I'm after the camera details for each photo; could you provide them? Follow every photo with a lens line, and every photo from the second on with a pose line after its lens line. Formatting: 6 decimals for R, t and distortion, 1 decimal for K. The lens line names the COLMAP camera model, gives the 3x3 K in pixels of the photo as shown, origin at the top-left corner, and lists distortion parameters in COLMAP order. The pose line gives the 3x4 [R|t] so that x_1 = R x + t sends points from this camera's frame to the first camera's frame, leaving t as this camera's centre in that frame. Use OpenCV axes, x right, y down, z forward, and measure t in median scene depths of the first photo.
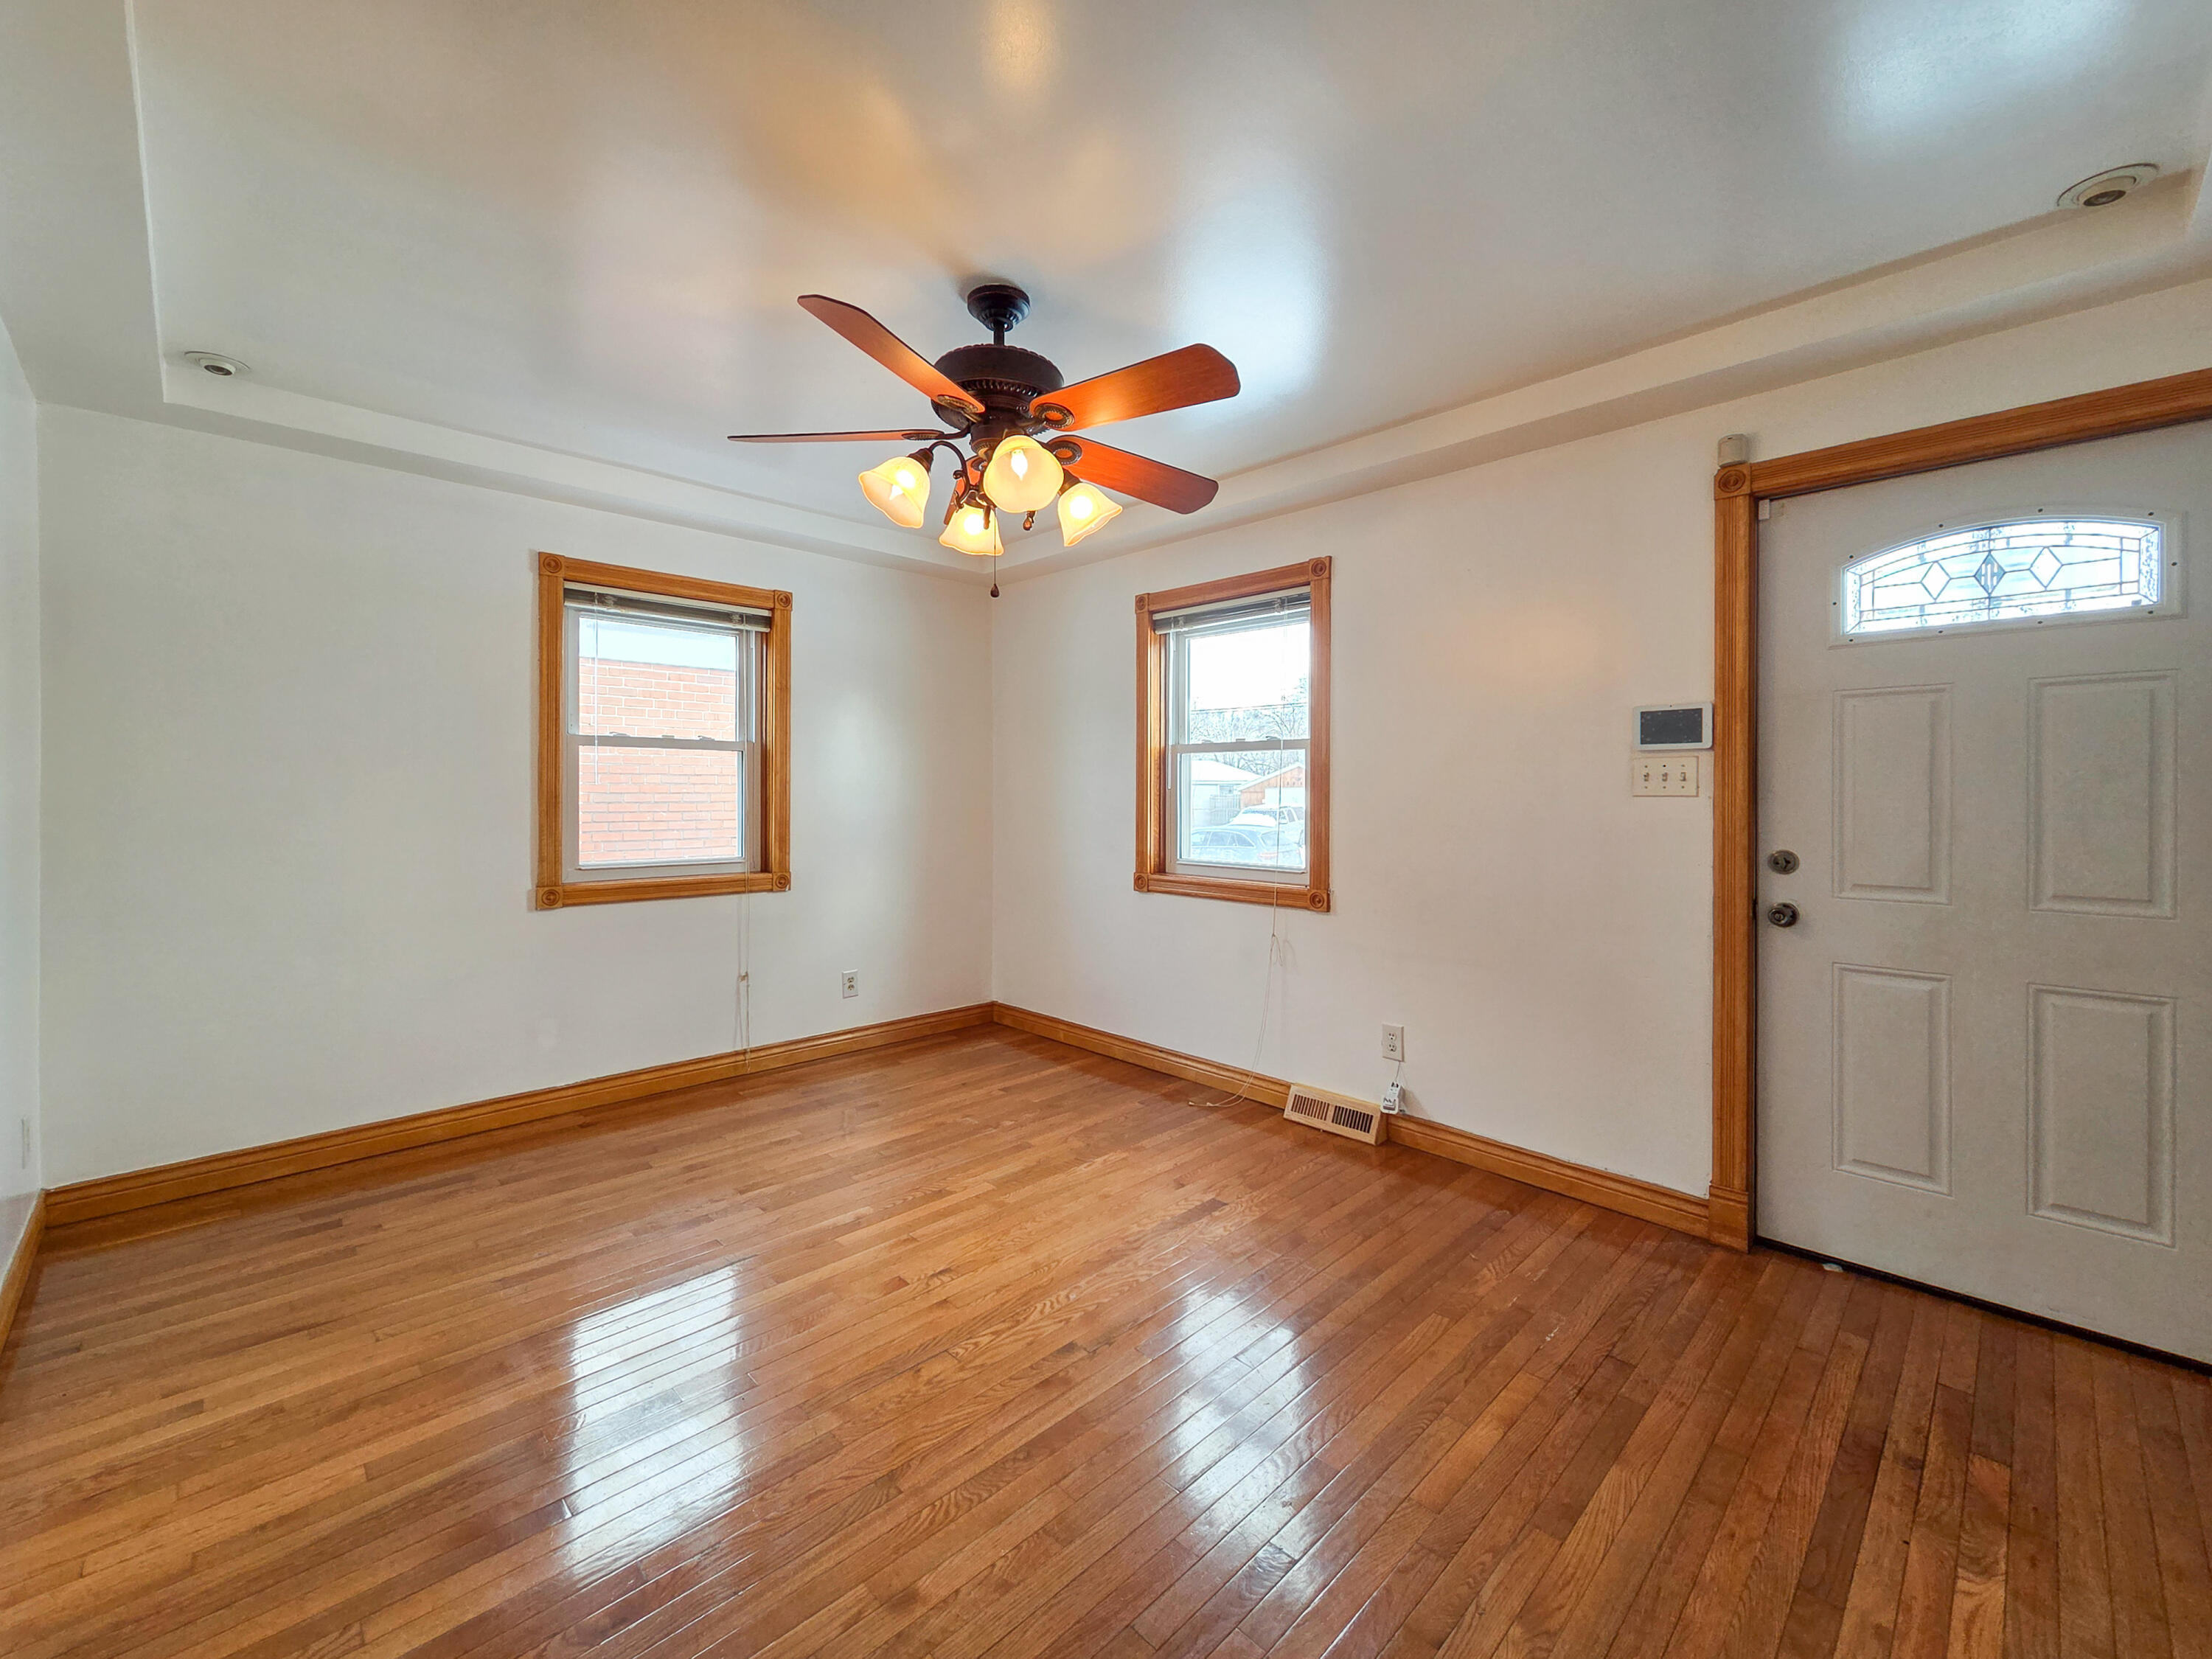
lens RADIAL K [[913.8, 0, 1040.8], [0, 913.8, 788.6], [0, 0, 1]] dist [0.001085, 0.000174]
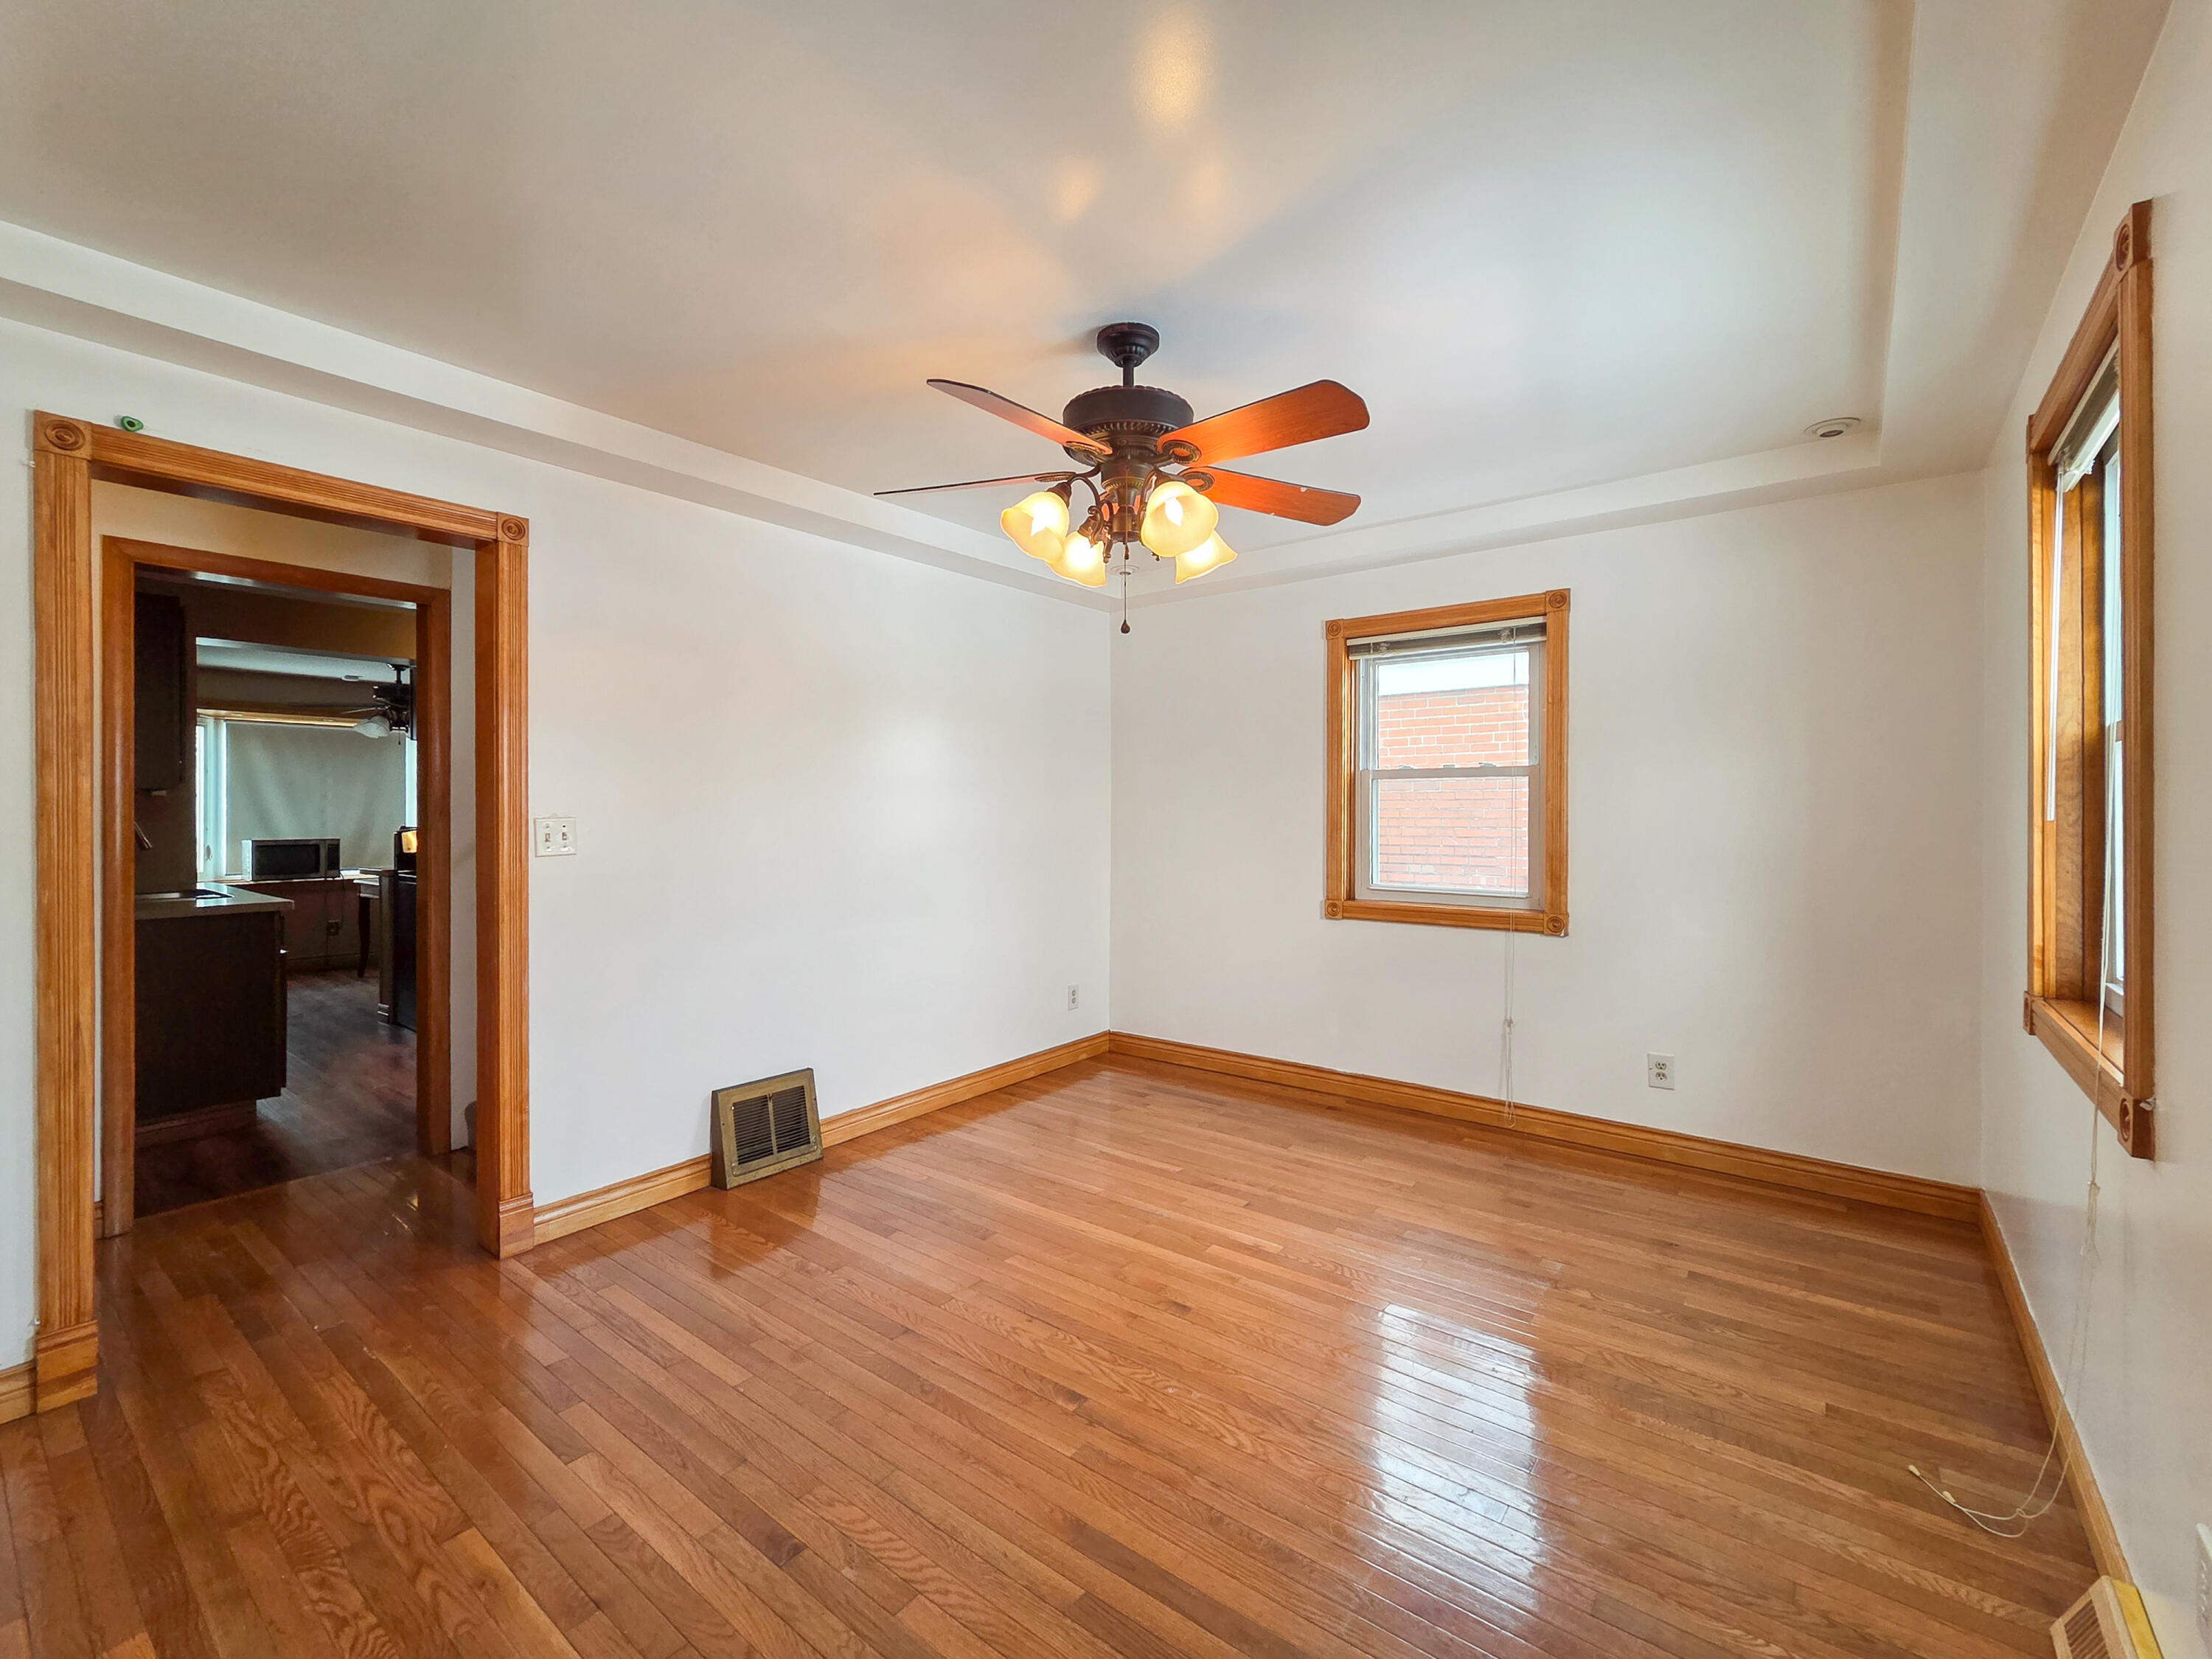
lens RADIAL K [[915.2, 0, 1098.0], [0, 915.2, 804.6], [0, 0, 1]] dist [0.002408, 0.000171]
pose [[0.174092, -0.008277, -0.984695, 0.566904], [0.004786, 0.999960, -0.007559, -0.009275], [0.984718, -0.003396, 0.174125, 0.479477]]
